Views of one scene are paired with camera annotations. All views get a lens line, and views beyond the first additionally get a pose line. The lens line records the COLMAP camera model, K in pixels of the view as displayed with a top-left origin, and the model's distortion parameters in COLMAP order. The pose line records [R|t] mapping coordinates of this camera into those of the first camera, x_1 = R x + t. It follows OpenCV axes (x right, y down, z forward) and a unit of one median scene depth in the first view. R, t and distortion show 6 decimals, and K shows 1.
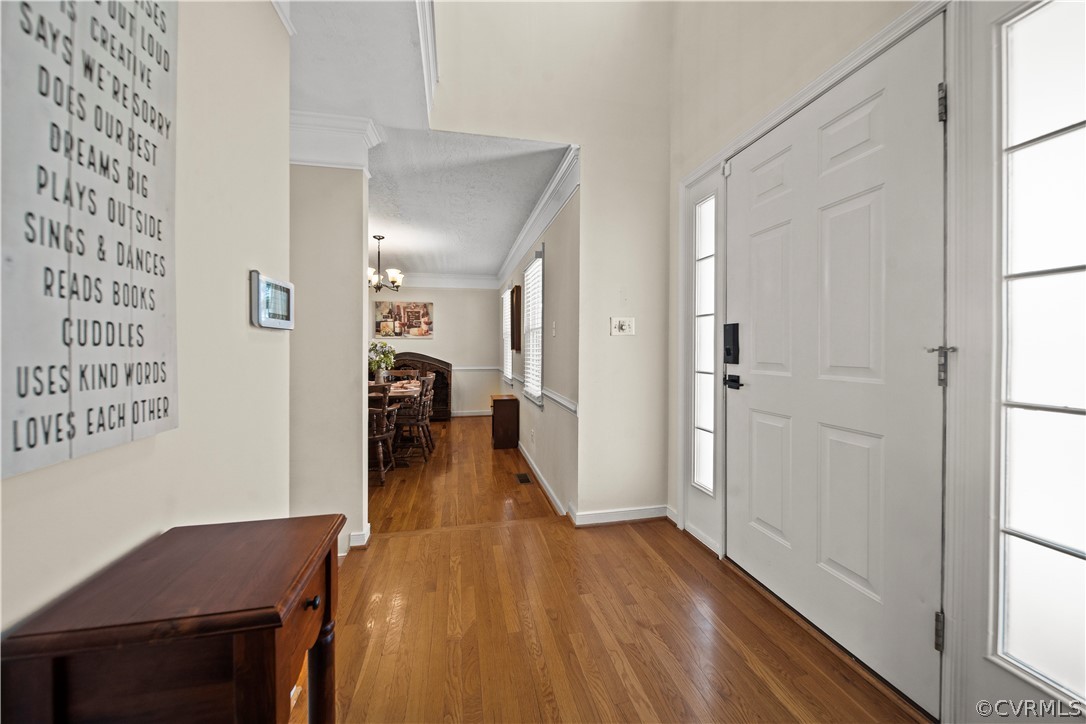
lens RADIAL K [[420.7, 0, 543.9], [0, 420.7, 346.8], [0, 0, 1]] dist [-0.000492, -0.000041]
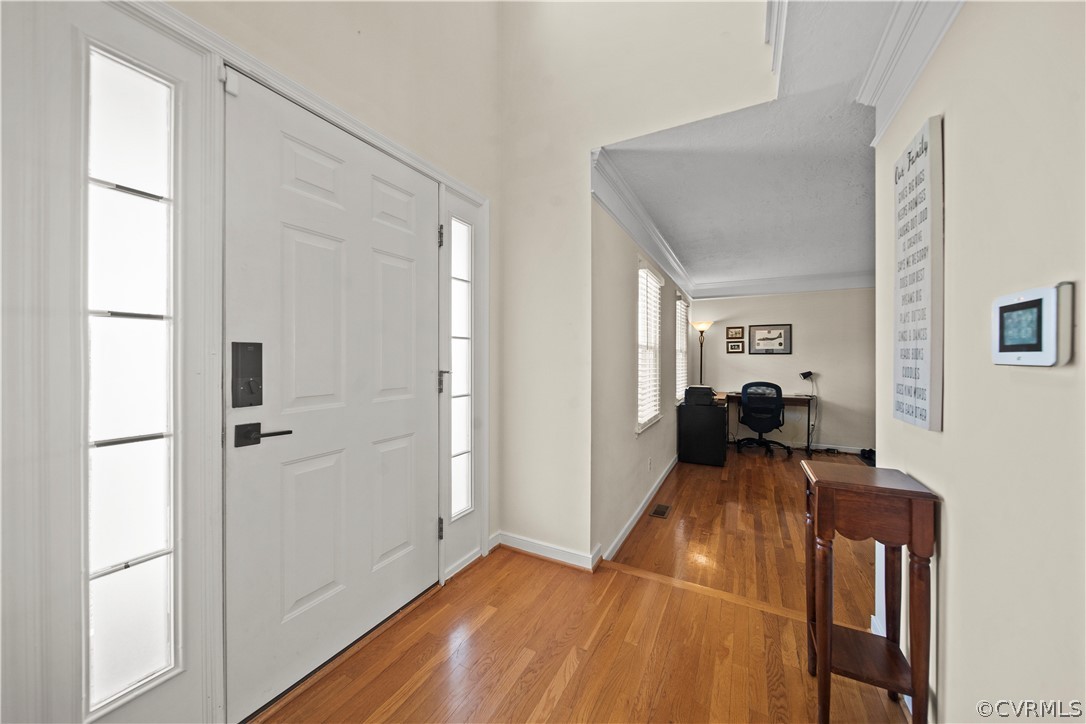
lens RADIAL K [[373.1, 0, 543.0], [0, 373.1, 362.0], [0, 0, 1]] dist [0.000714, 0.000022]
pose [[-0.758937, -0.007418, 0.651122, -0.328776], [0.000855, 0.999923, 0.012387, -0.043092], [-0.651164, 0.009958, -0.758872, 1.486662]]
